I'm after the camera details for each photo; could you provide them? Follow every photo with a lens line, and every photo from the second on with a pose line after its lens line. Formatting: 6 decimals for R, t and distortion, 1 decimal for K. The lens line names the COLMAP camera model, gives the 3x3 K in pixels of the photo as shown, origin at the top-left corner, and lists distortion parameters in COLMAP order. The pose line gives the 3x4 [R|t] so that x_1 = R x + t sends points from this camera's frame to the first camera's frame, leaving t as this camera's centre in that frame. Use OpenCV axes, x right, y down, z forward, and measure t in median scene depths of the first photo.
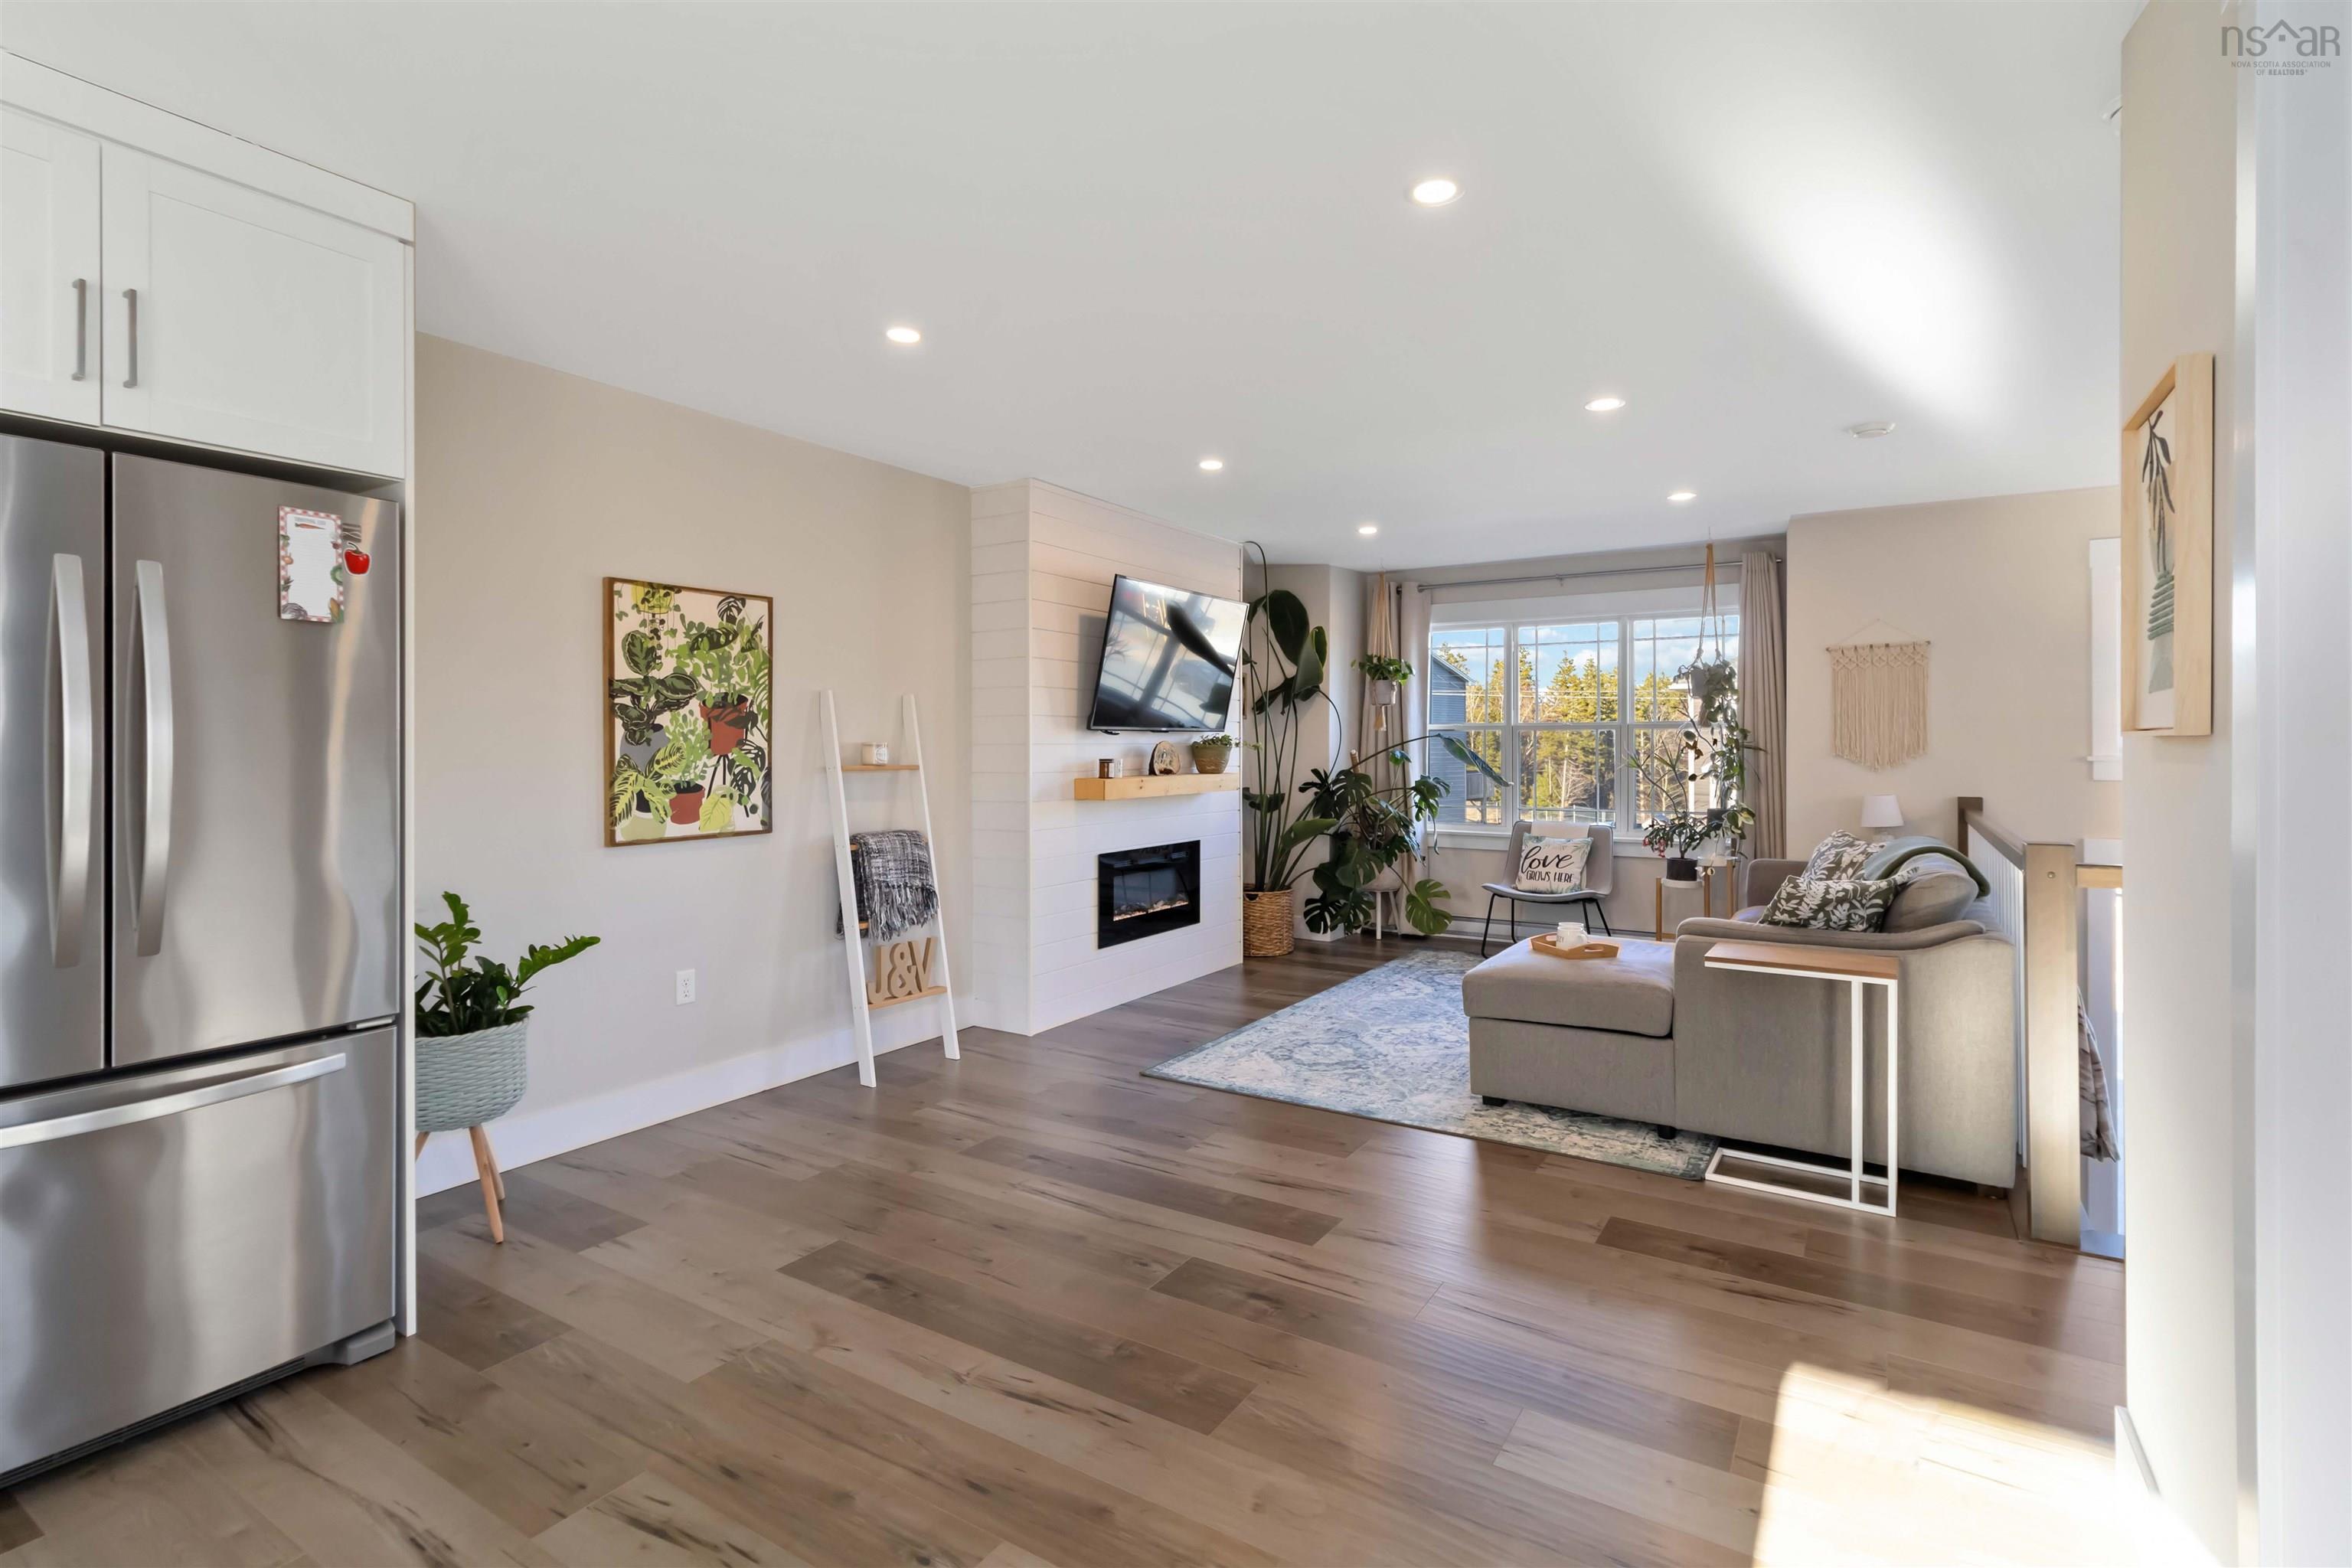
lens RADIAL K [[1110.3, 0, 1200.1], [0, 1110.3, 738.3], [0, 0, 1]] dist [-0.000547, 0.000024]
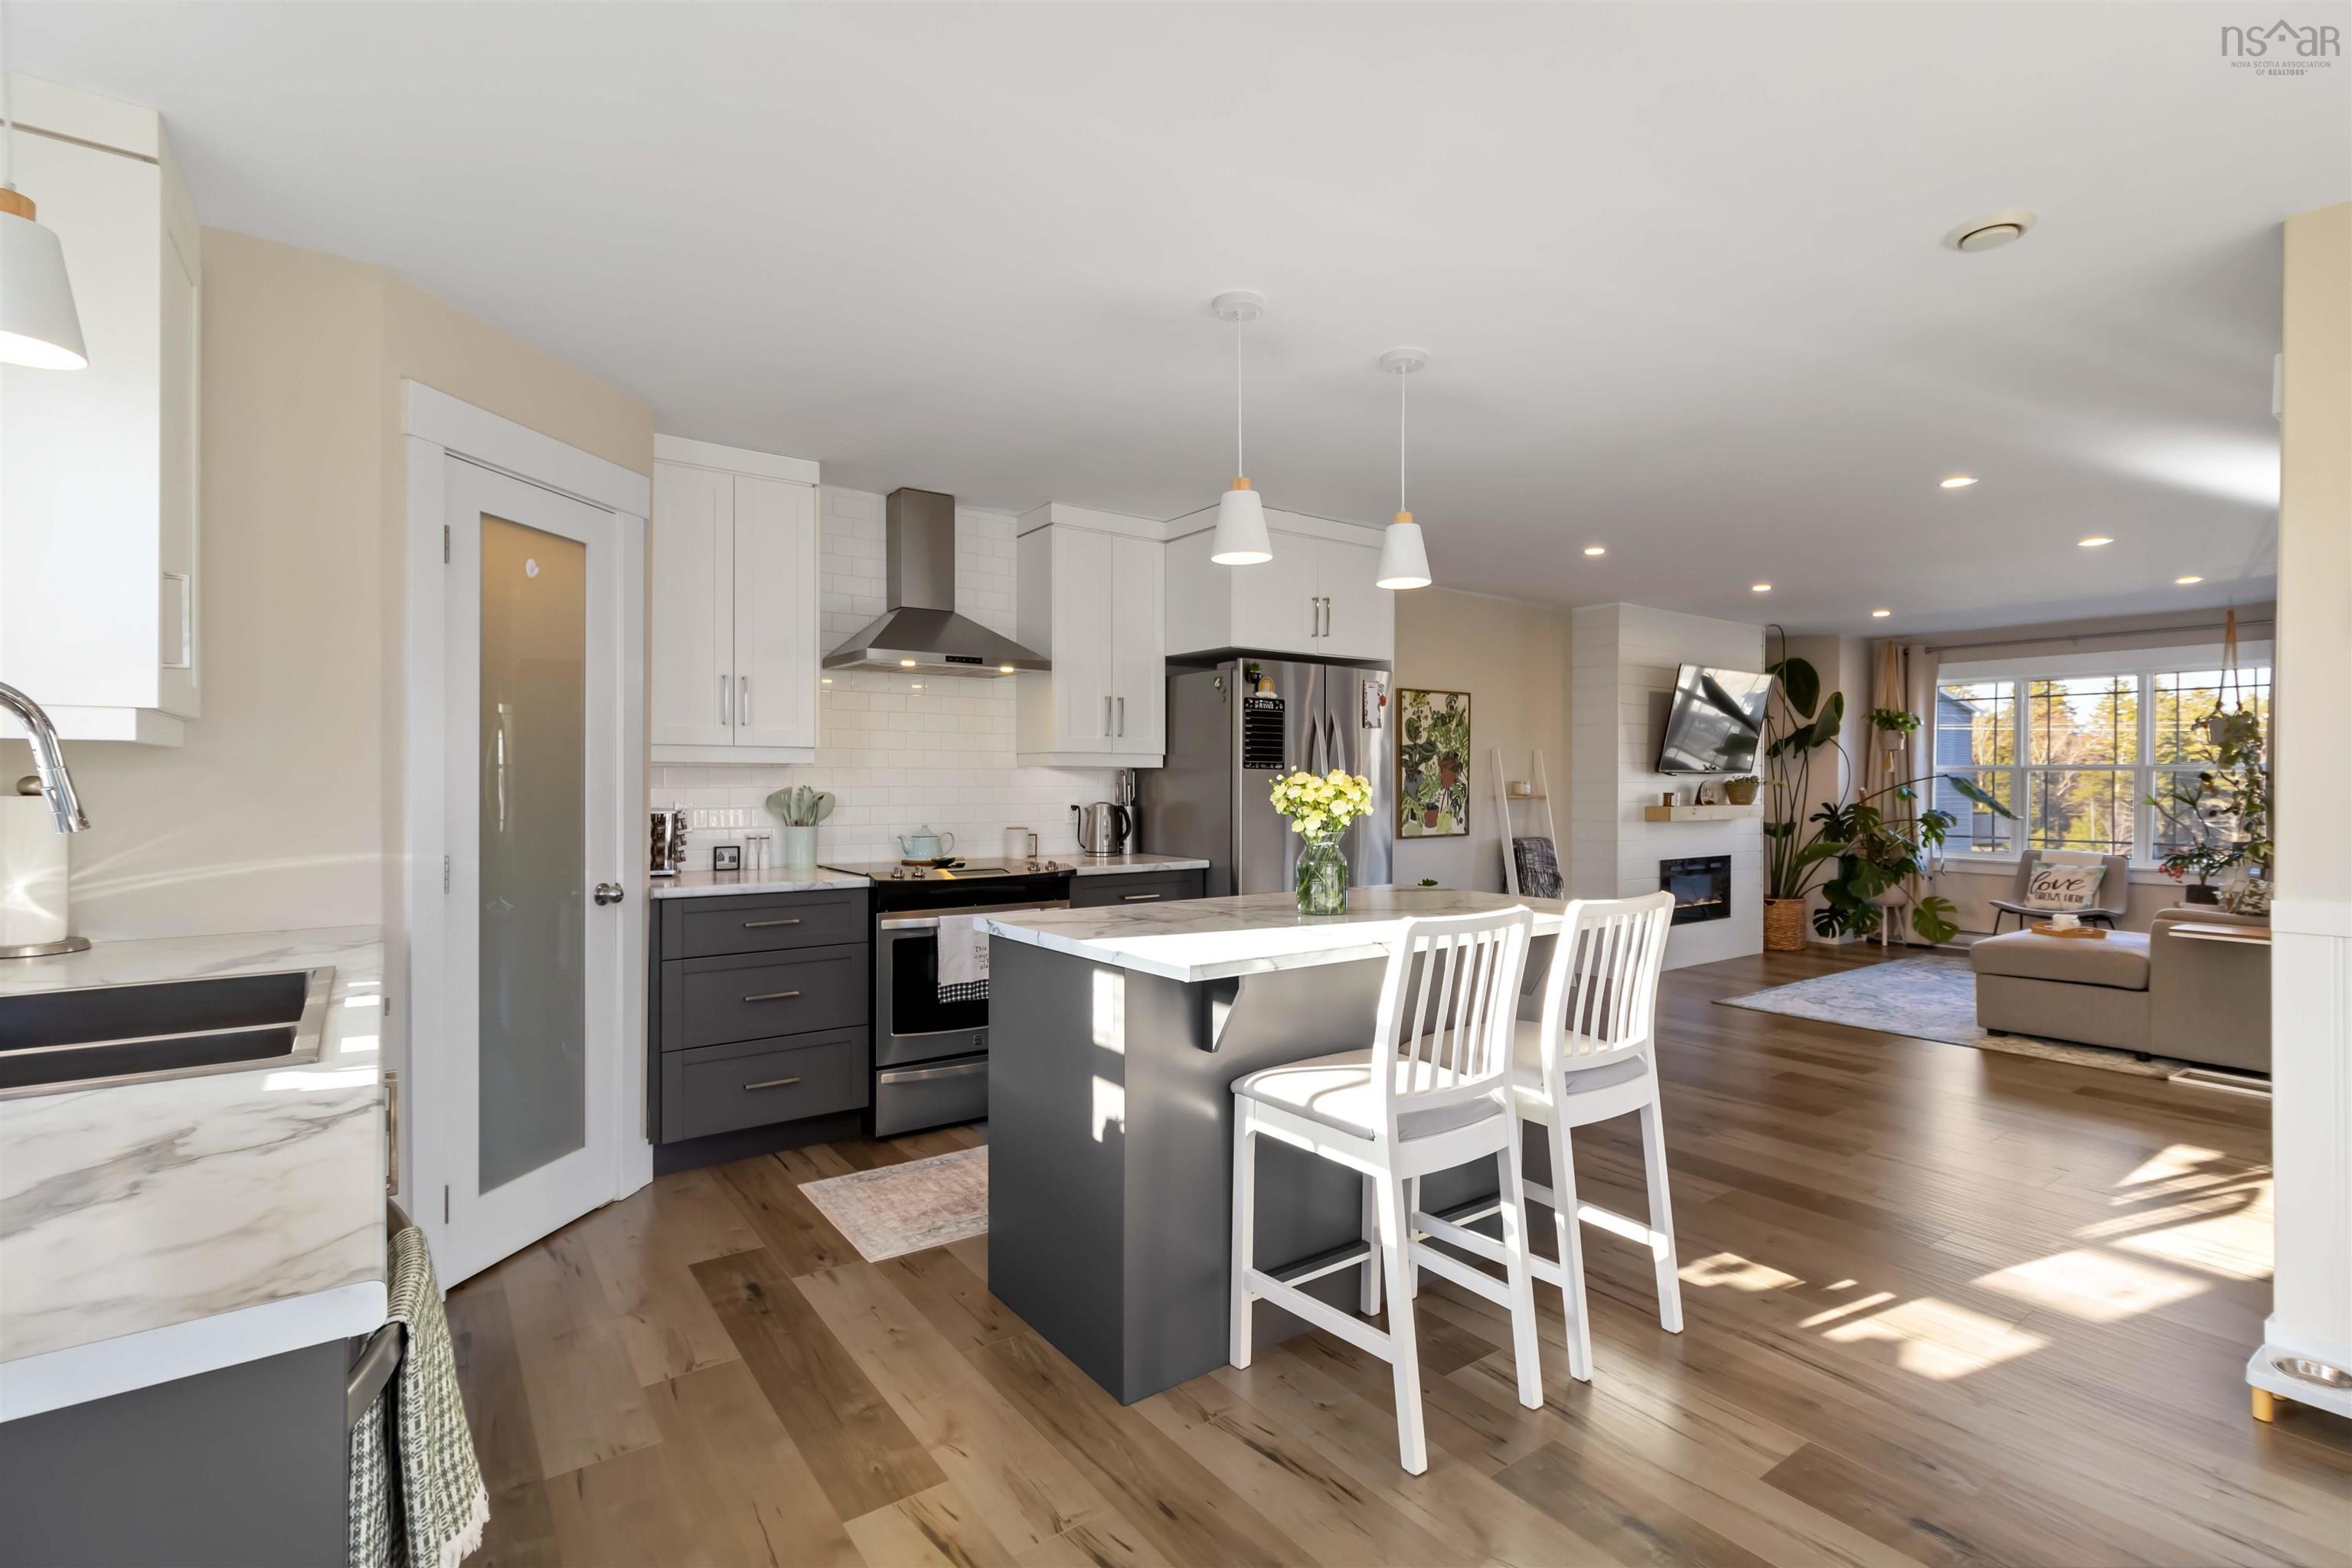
lens RADIAL K [[1083.9, 0, 1187.1], [0, 1083.9, 781.2], [0, 0, 1]] dist [0.000898, 0.000897]
pose [[0.924438, 0.003779, -0.381315, -0.107533], [-0.001401, 0.999978, 0.006513, -0.003694], [0.381331, -0.005486, 0.924422, -0.441660]]
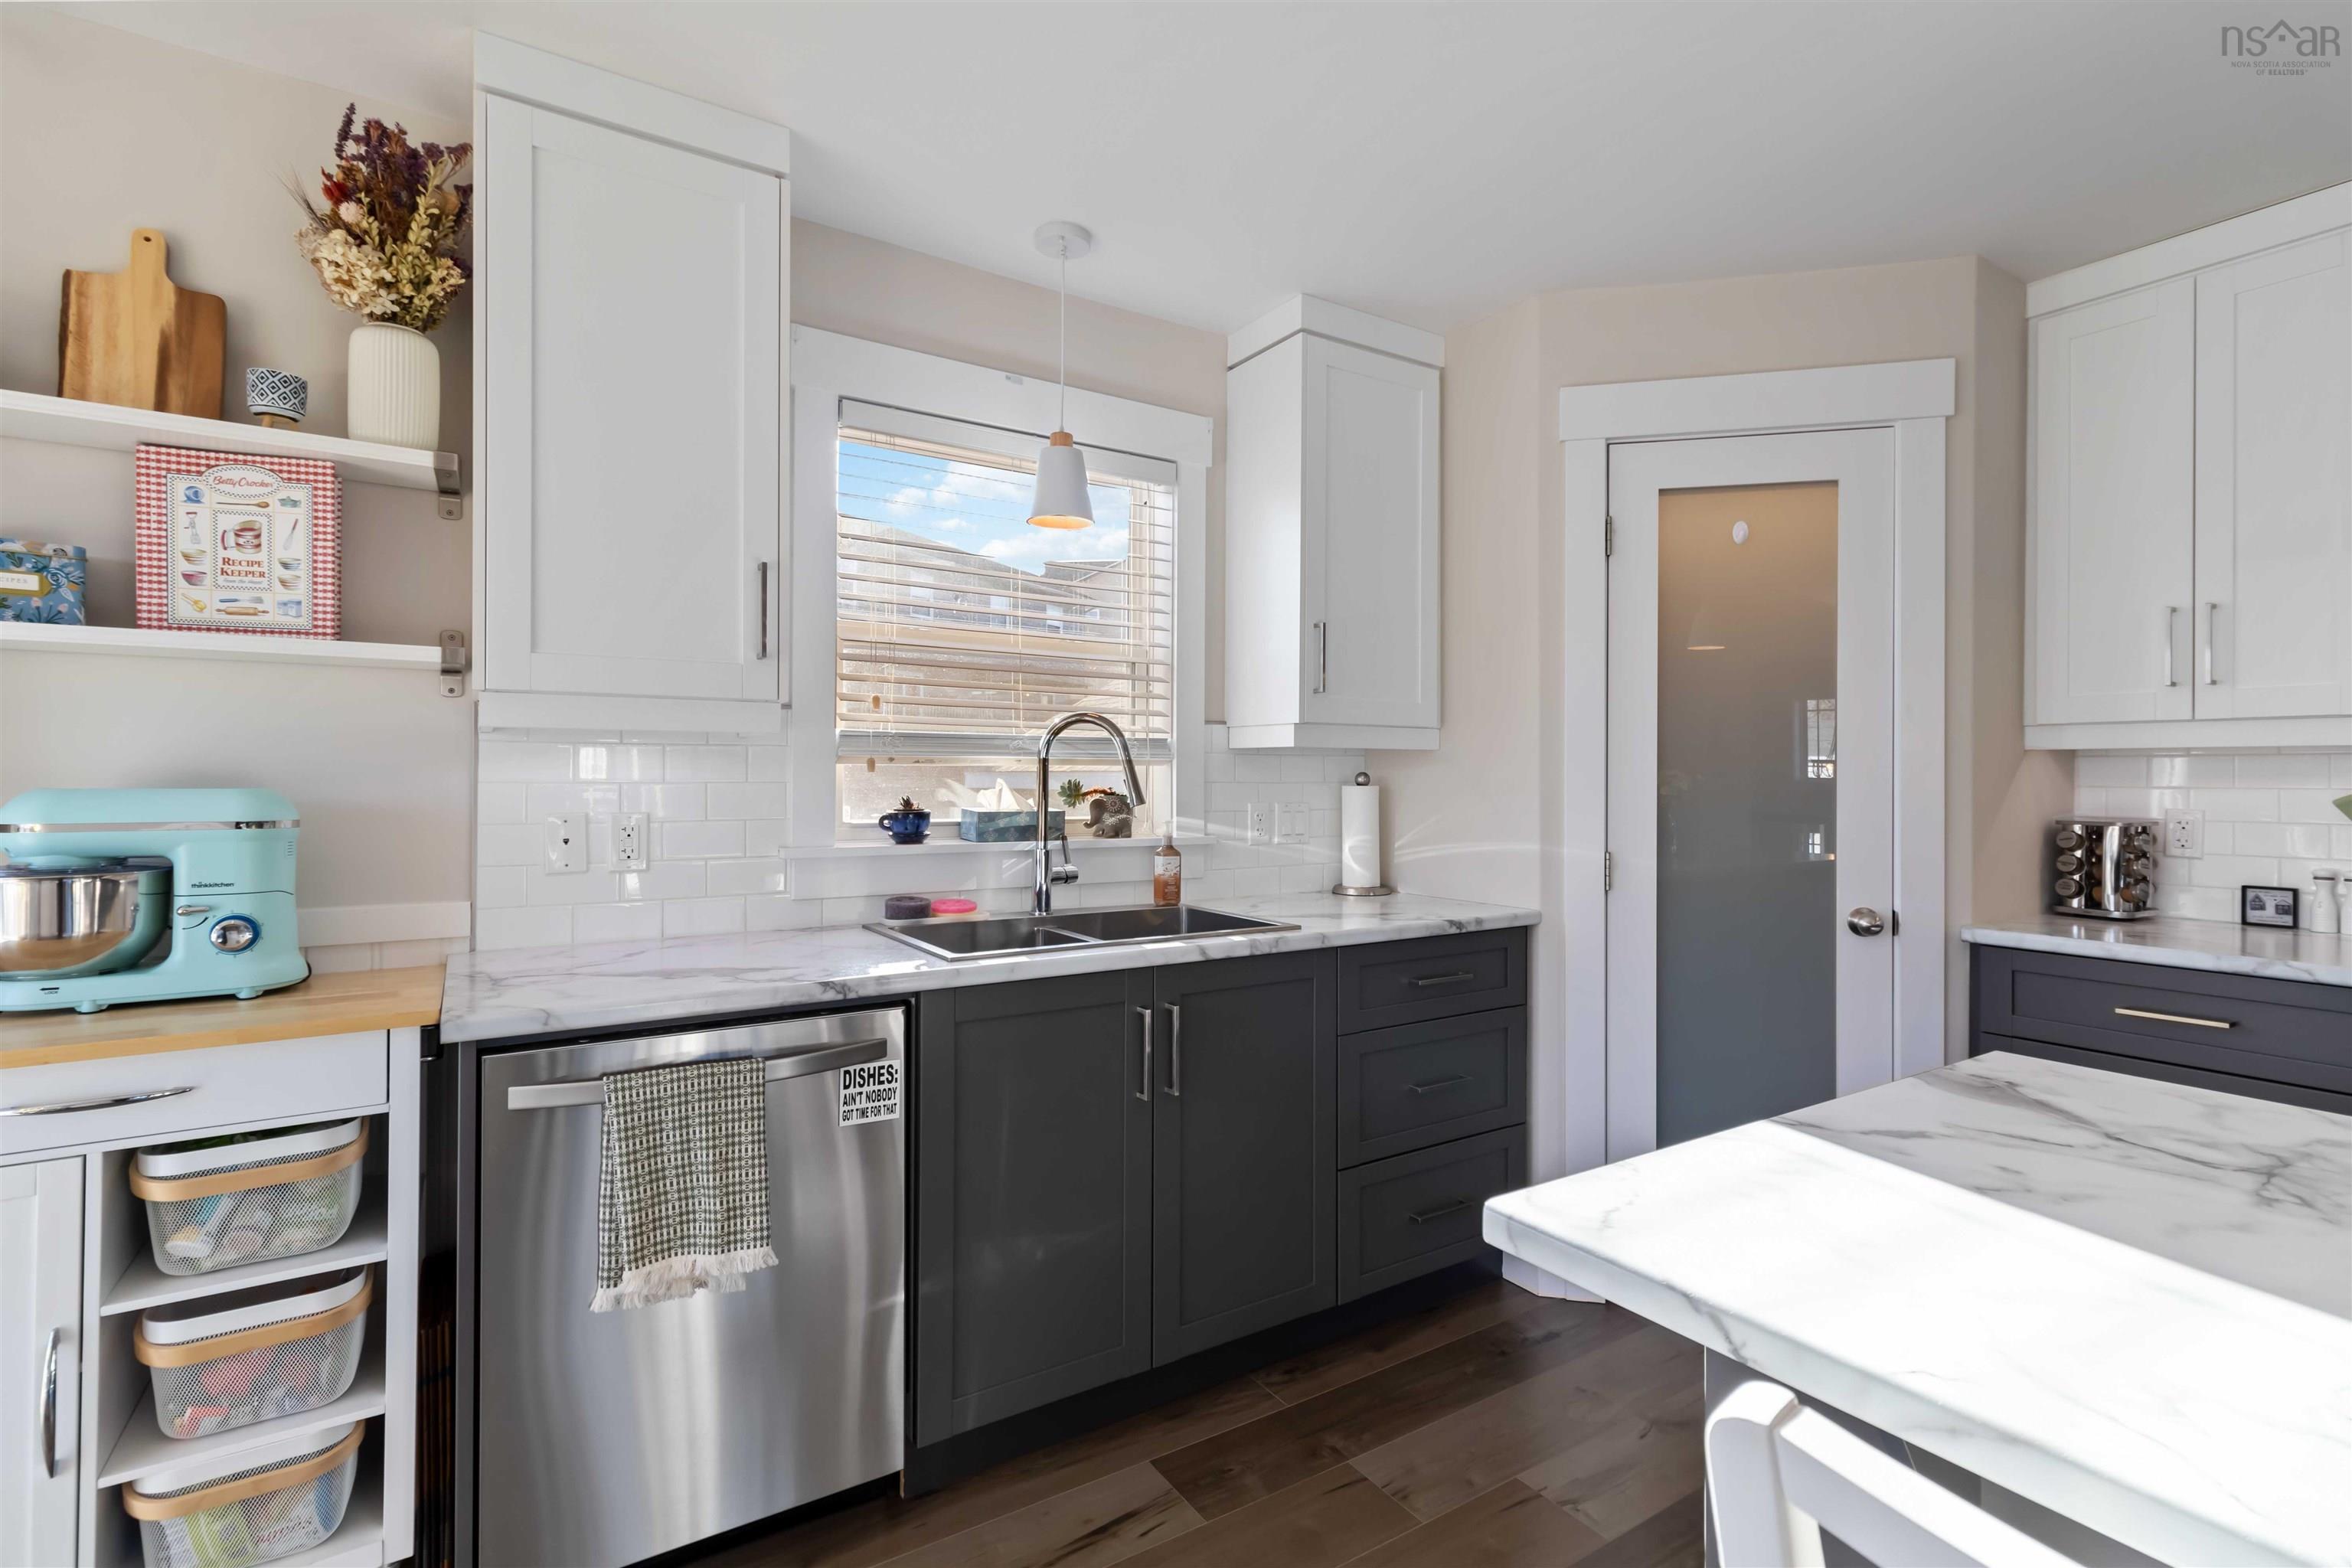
lens RADIAL K [[1083.9, 0, 1187.1], [0, 1083.9, 781.2], [0, 0, 1]] dist [0.000898, 0.000897]
pose [[-0.433909, 0.006164, -0.900936, -0.089462], [0.003749, 0.999980, 0.005036, -0.001321], [0.900949, -0.001193, -0.433924, -0.115359]]
